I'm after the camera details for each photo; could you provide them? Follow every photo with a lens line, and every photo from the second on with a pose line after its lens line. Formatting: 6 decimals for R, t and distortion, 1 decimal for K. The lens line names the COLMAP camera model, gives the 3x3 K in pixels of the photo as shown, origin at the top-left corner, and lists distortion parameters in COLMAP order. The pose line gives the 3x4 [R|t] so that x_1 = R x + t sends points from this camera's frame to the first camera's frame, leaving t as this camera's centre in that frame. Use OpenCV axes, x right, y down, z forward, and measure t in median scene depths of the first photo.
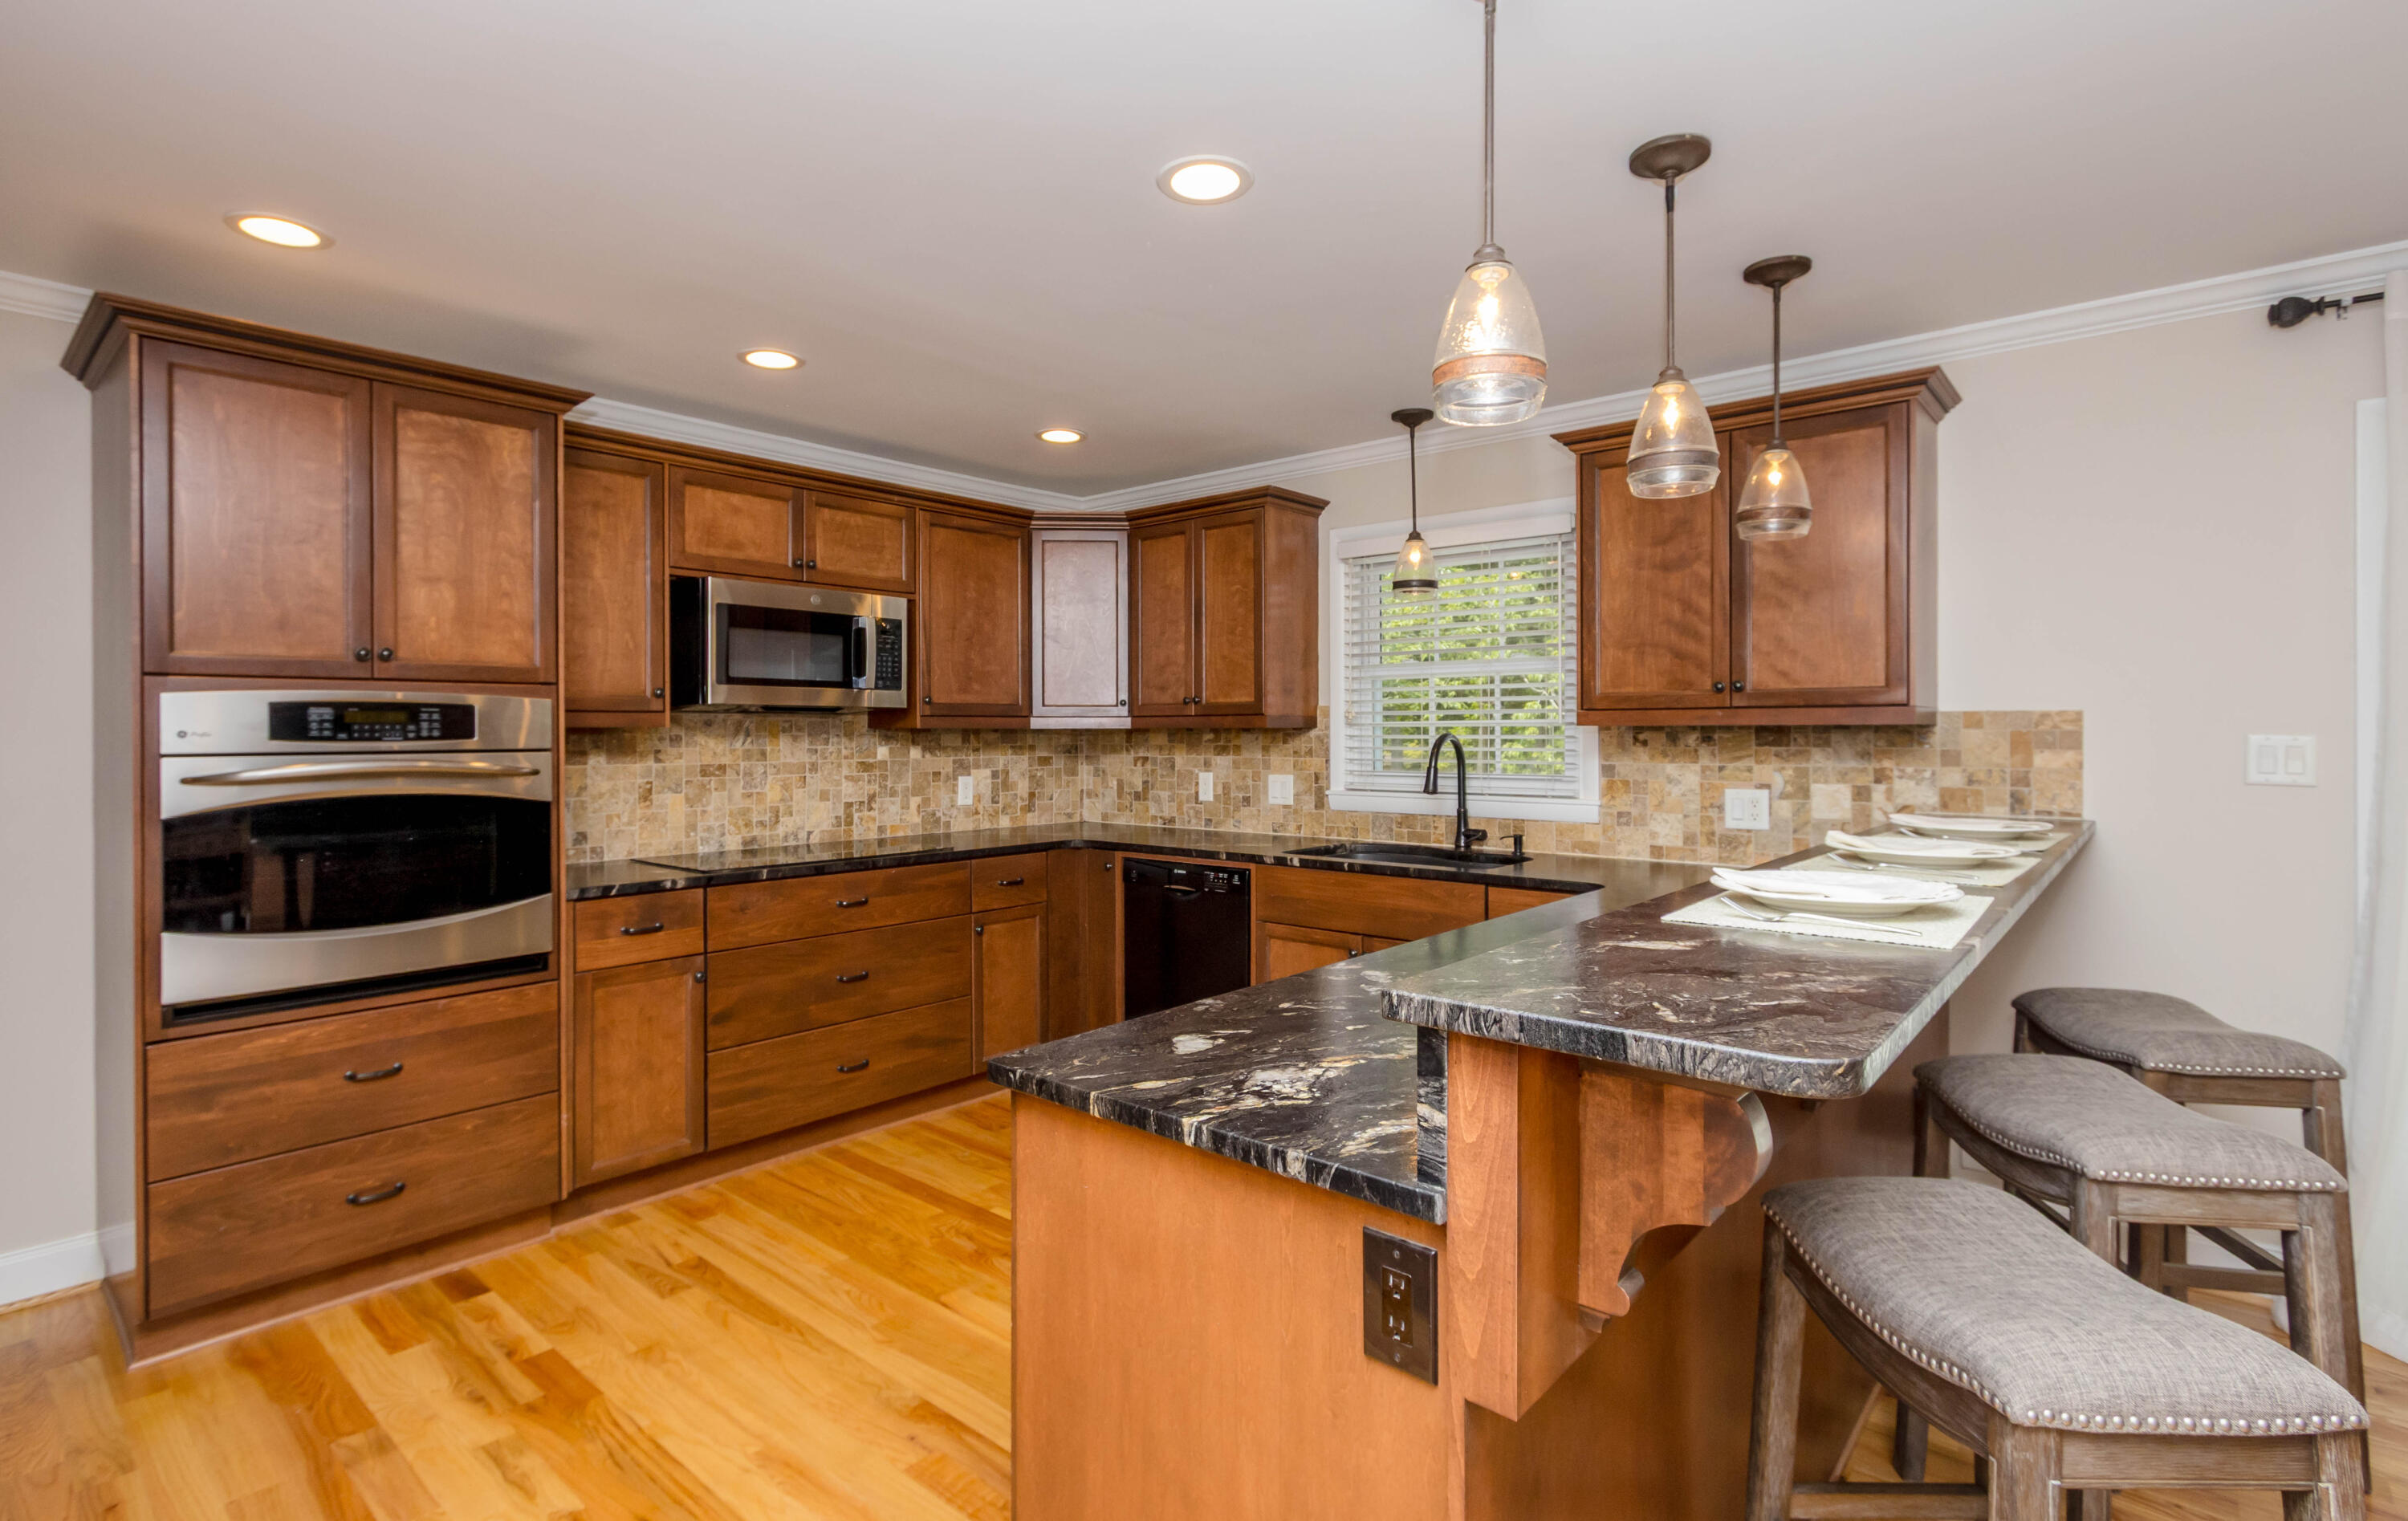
lens RADIAL K [[1148.4, 0, 1180.4], [0, 1148.4, 730.5], [0, 0, 1]] dist [0.003178, -0.000719]
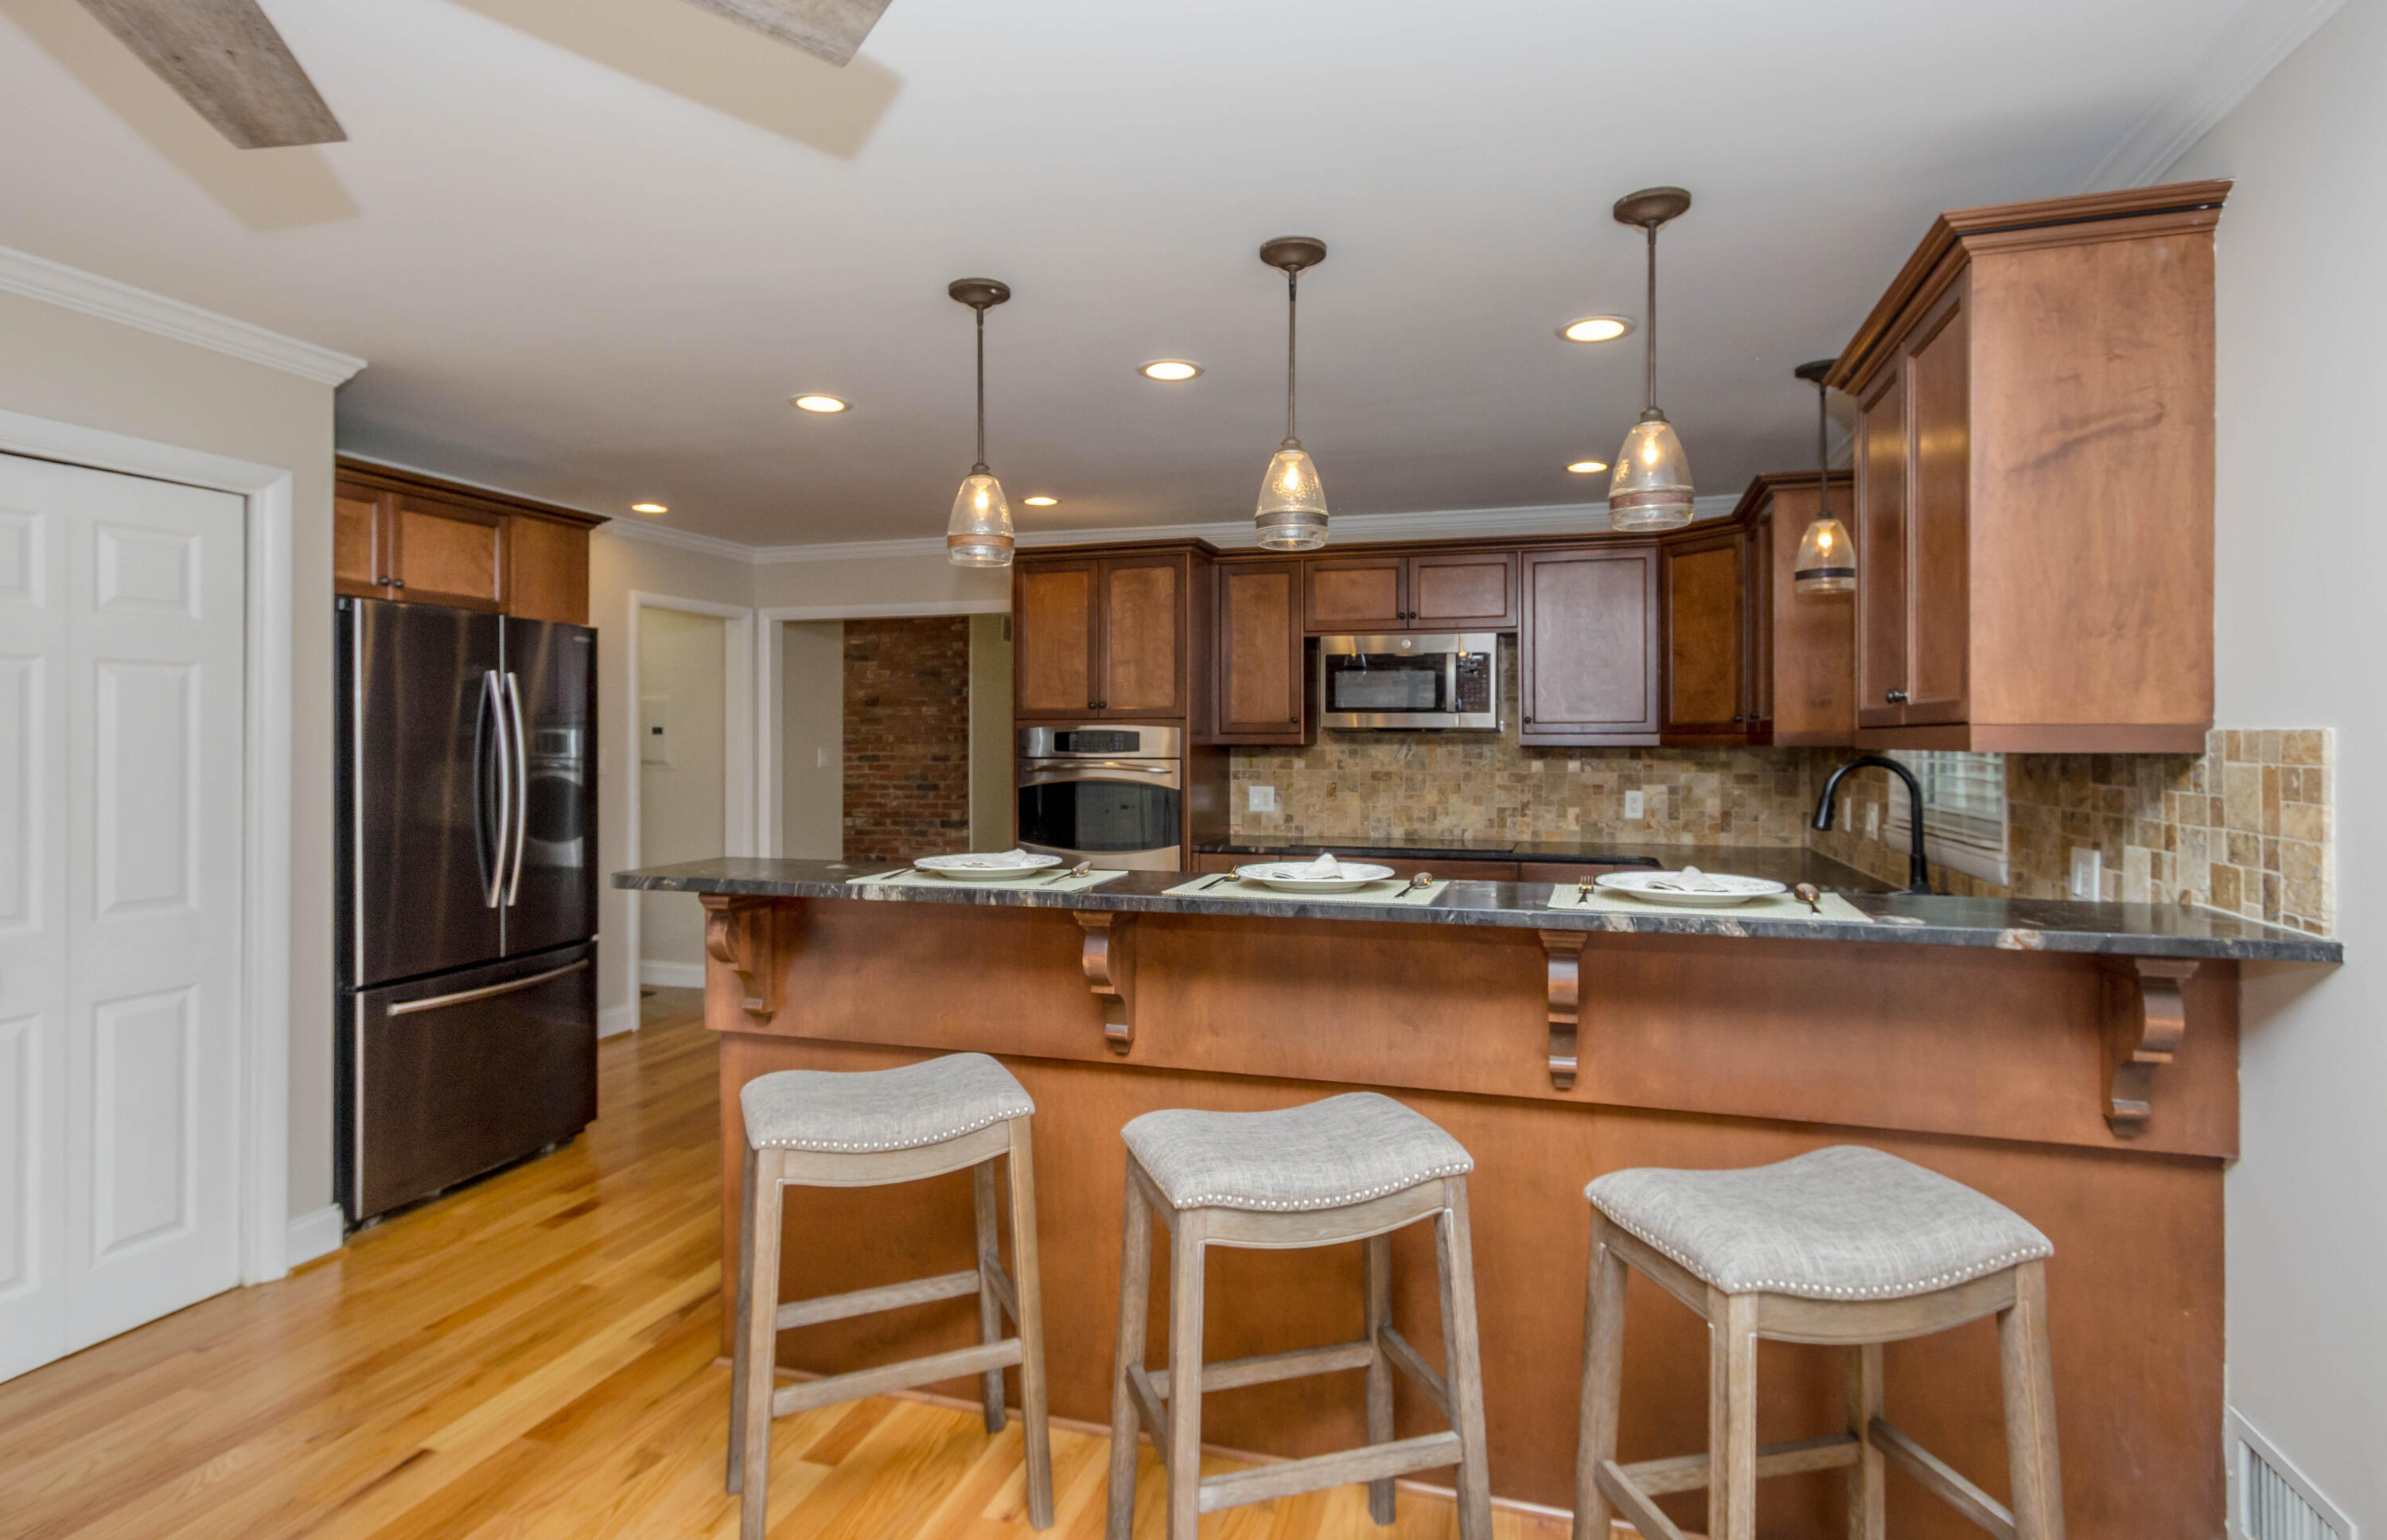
lens RADIAL K [[1232.5, 0, 1192.8], [0, 1232.5, 734.7], [0, 0, 1]] dist [0.006429, 0.000575]
pose [[0.411735, -0.001057, -0.911303, 0.919208], [-0.000339, 0.999999, -0.001313, -0.012664], [0.911304, 0.000849, 0.411734, 0.247829]]
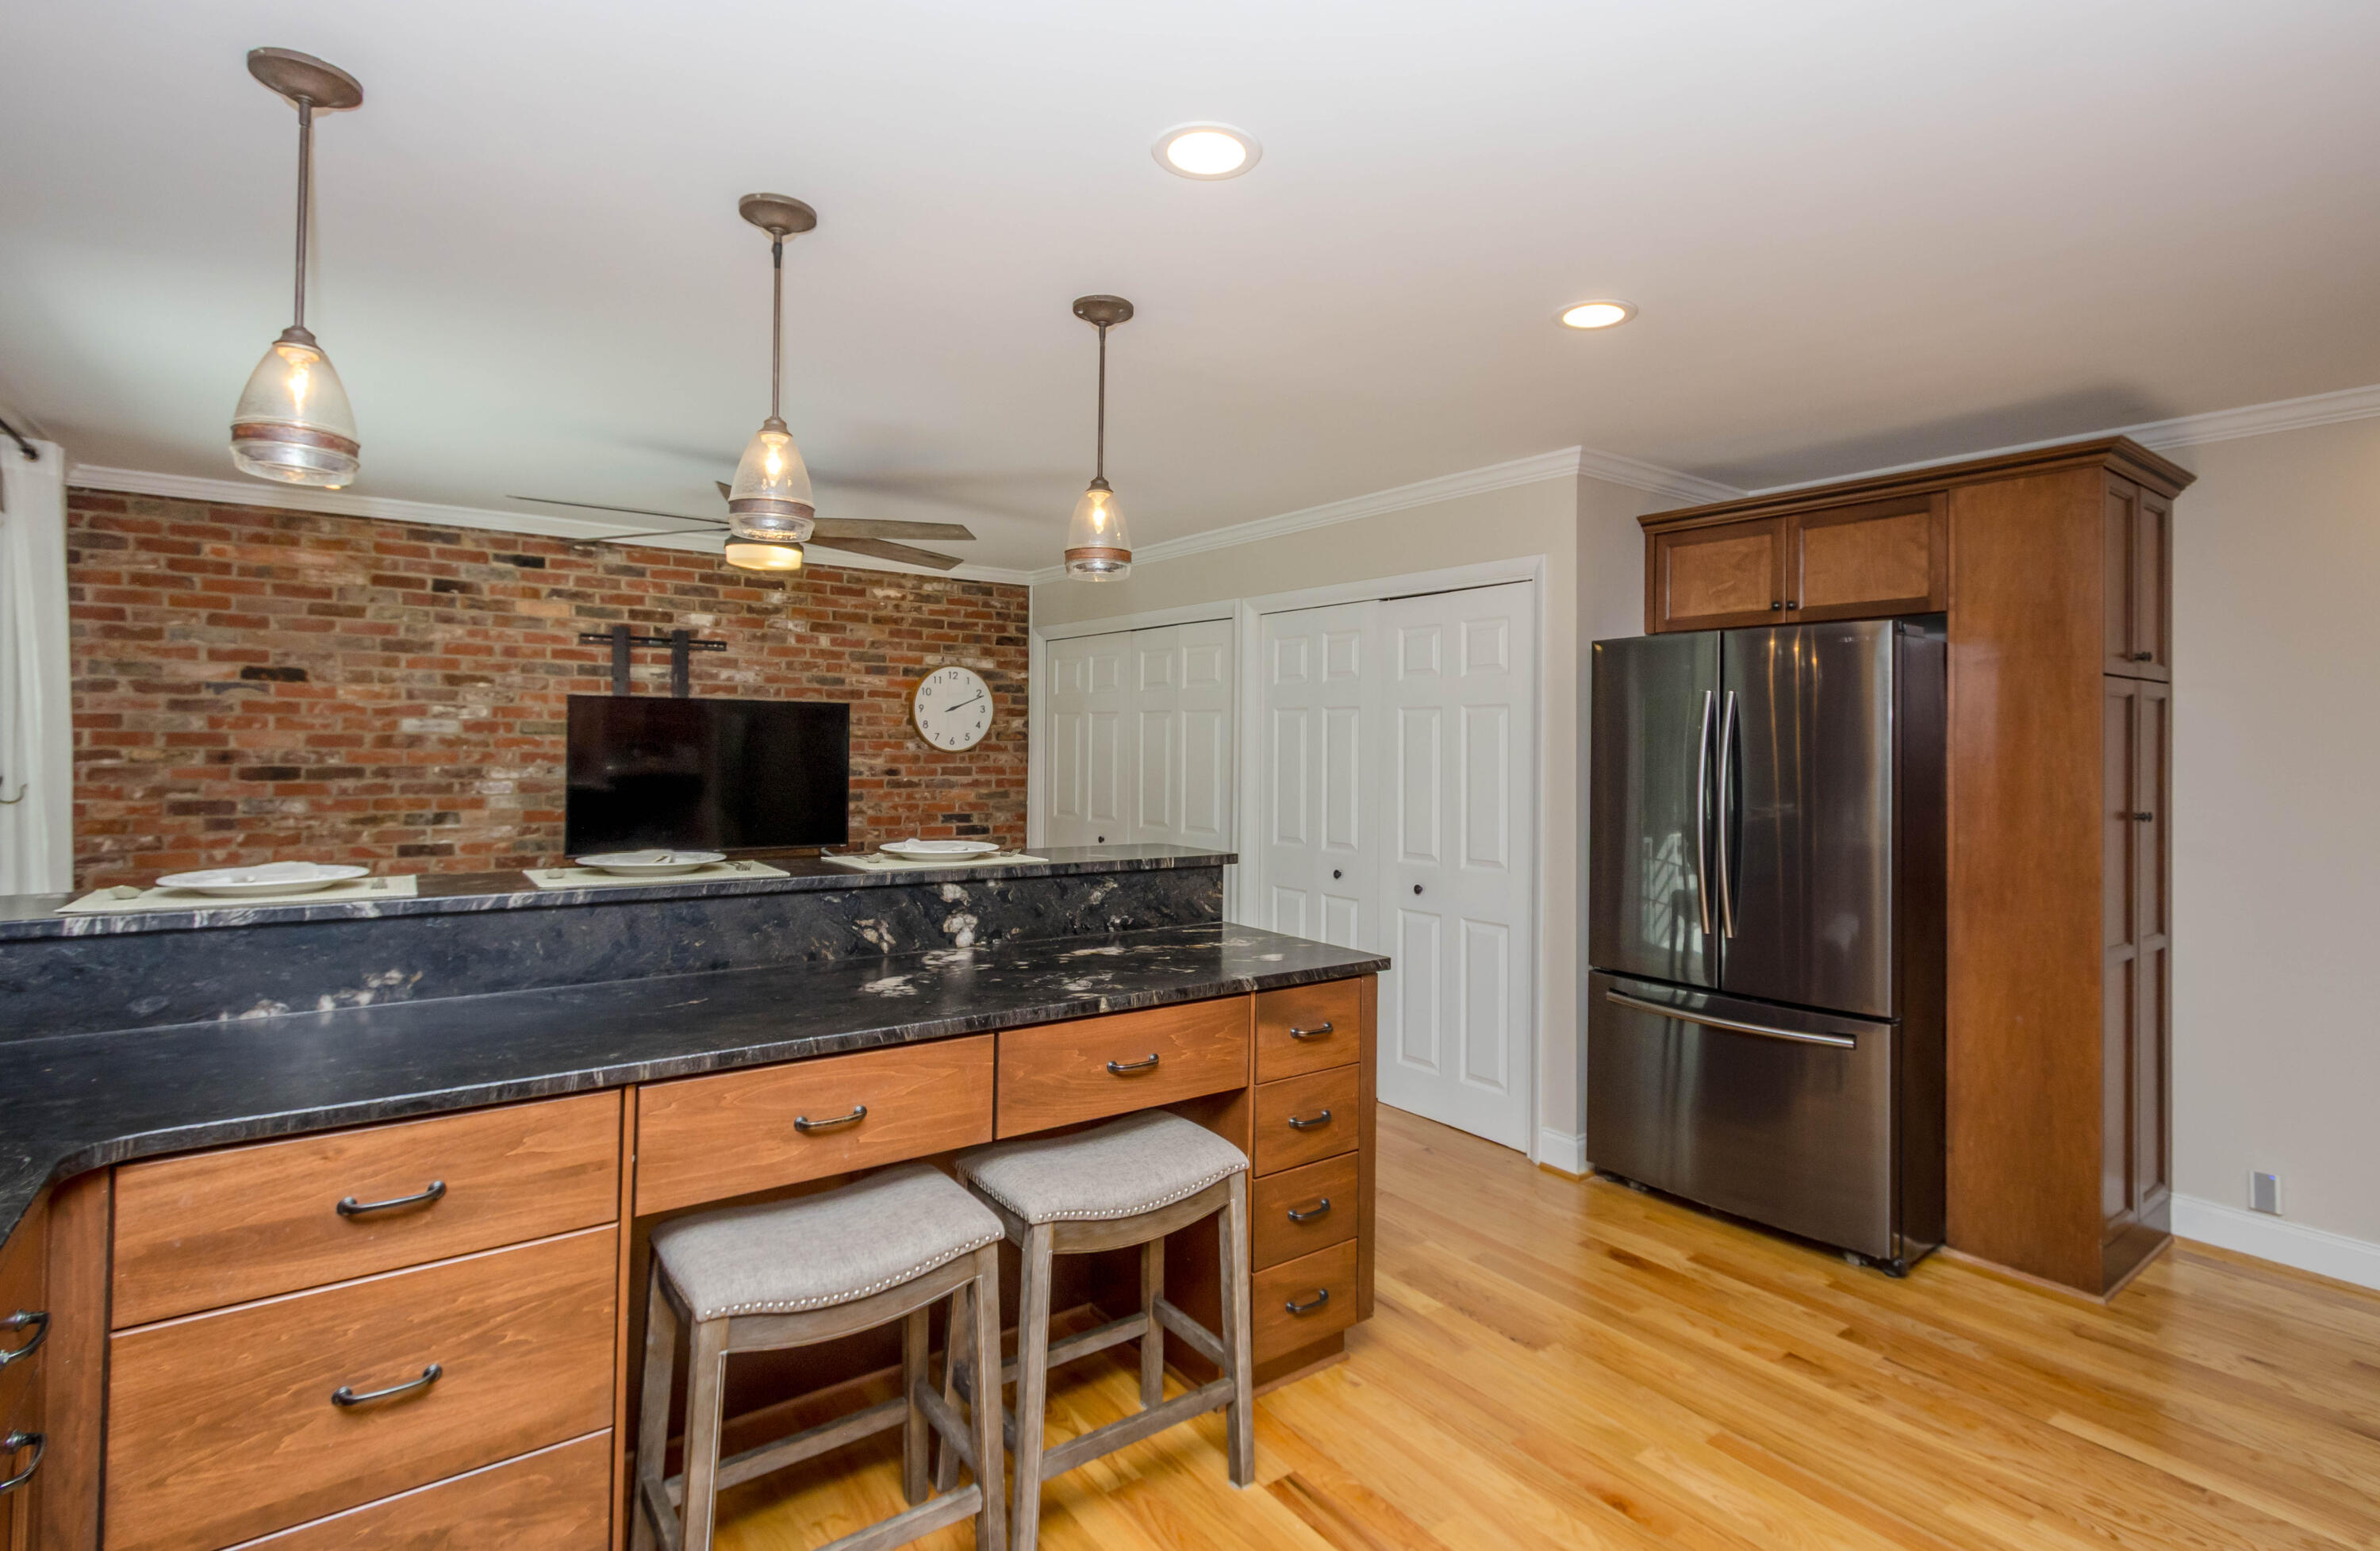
lens RADIAL K [[1135.6, 0, 1218.2], [0, 1135.6, 730.3], [0, 0, 1]] dist [0.001414, 0.000493]
pose [[-0.980459, -0.010916, 0.196422, -0.103948], [-0.014273, 0.999775, -0.015679, -0.014155], [-0.196207, -0.018176, -0.980394, 1.171687]]
